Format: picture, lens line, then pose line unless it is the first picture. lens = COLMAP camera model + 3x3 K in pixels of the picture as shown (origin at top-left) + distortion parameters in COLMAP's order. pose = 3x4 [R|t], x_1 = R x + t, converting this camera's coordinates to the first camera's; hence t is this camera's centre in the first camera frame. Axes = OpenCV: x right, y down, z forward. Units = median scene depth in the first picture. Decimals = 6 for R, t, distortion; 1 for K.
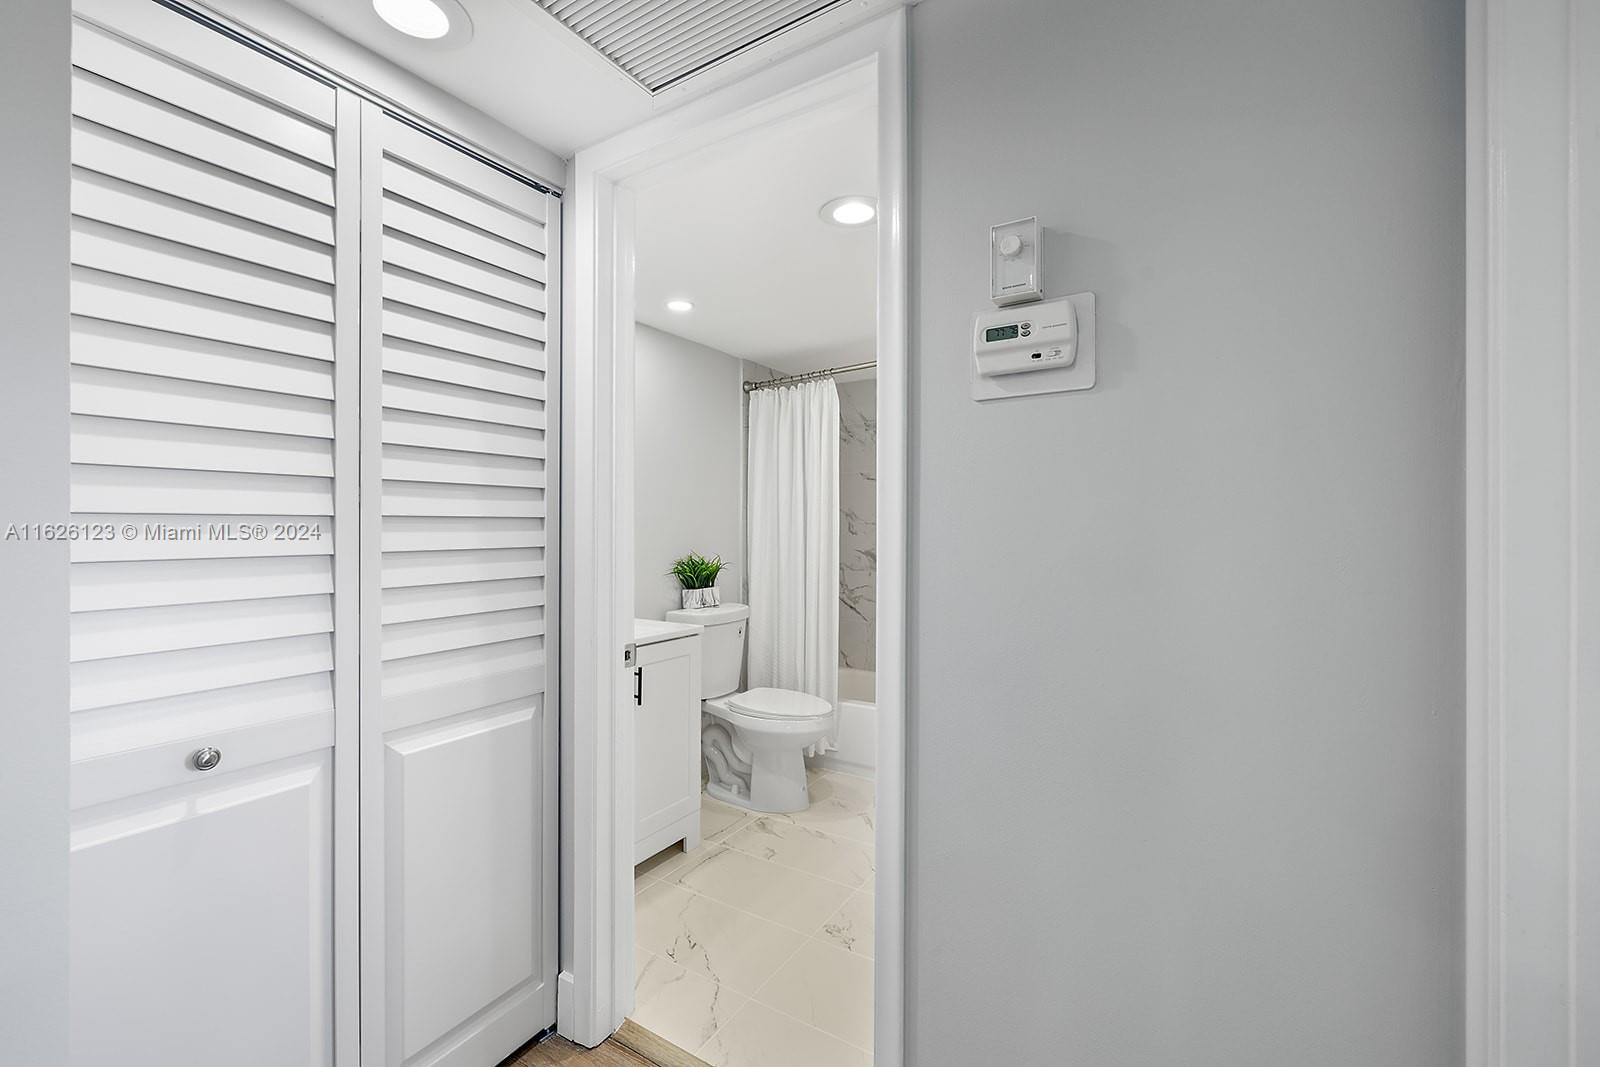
lens RADIAL K [[672.3, 0, 795.8], [0, 672.3, 536.5], [0, 0, 1]] dist [-0.000708, 0.000186]
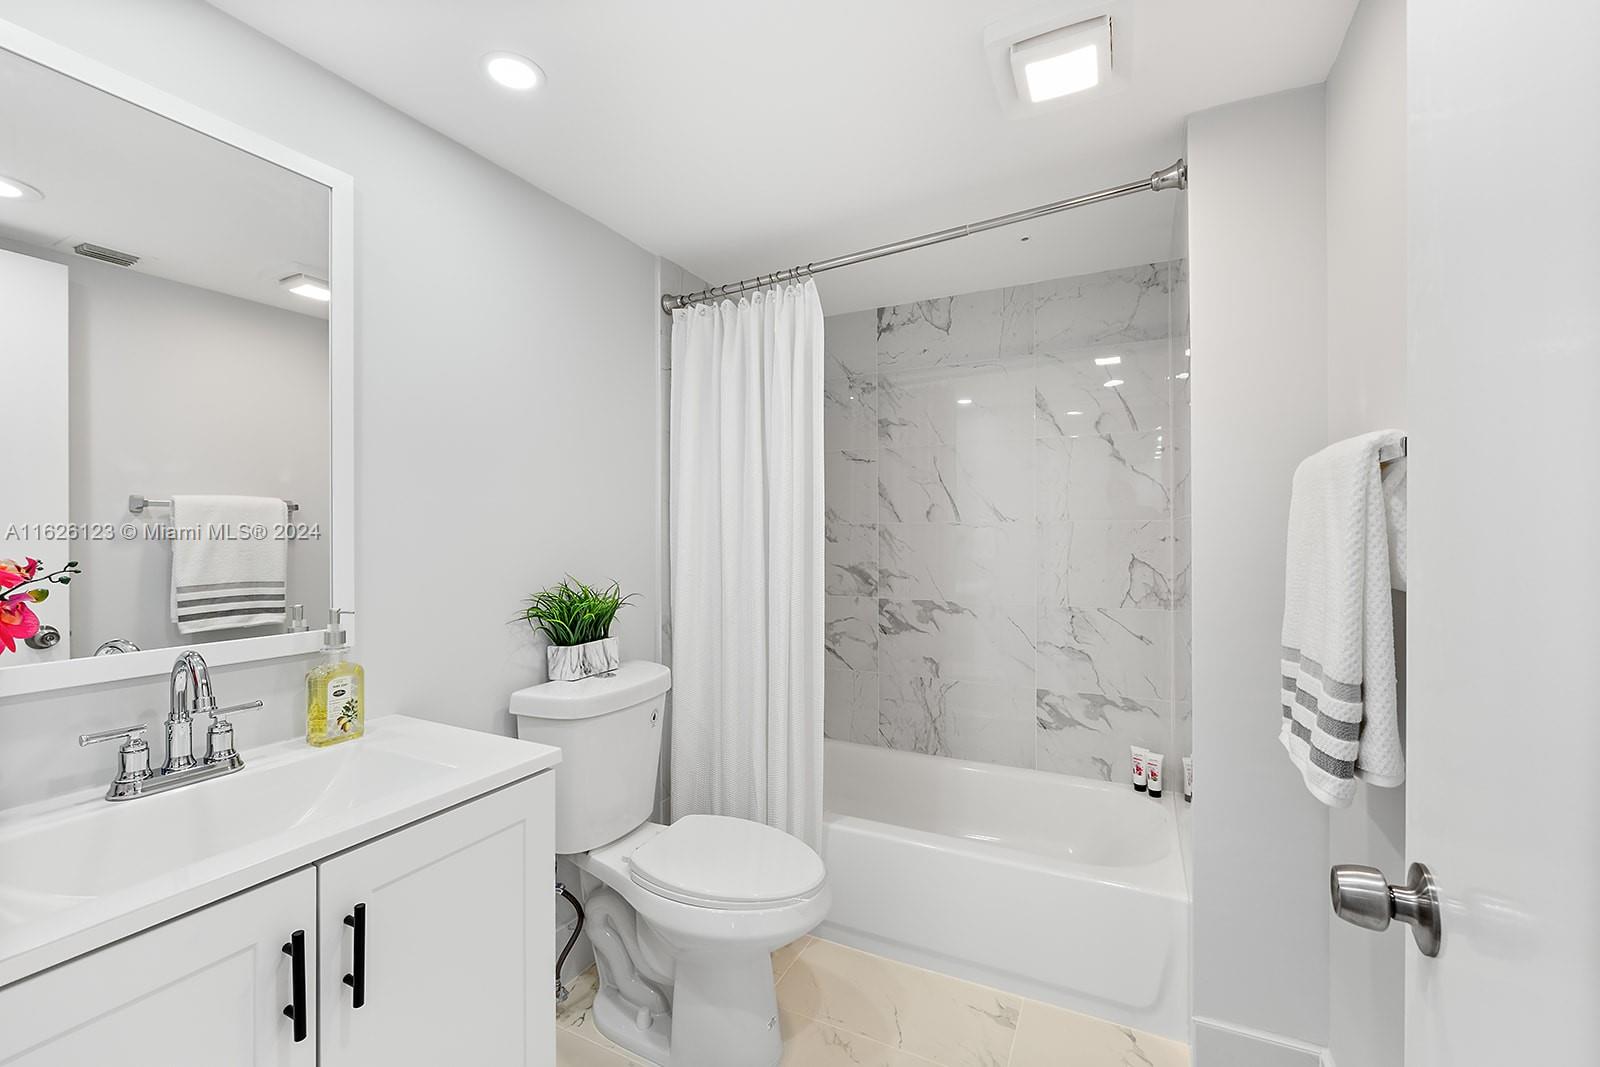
lens RADIAL K [[672.3, 0, 795.8], [0, 672.3, 536.5], [0, 0, 1]] dist [-0.000708, 0.000186]
pose [[0.996139, -0.005871, 0.087597, -0.012490], [0.006306, 0.999969, -0.004684, -0.007185], [-0.087567, 0.005218, 0.996145, 0.417481]]
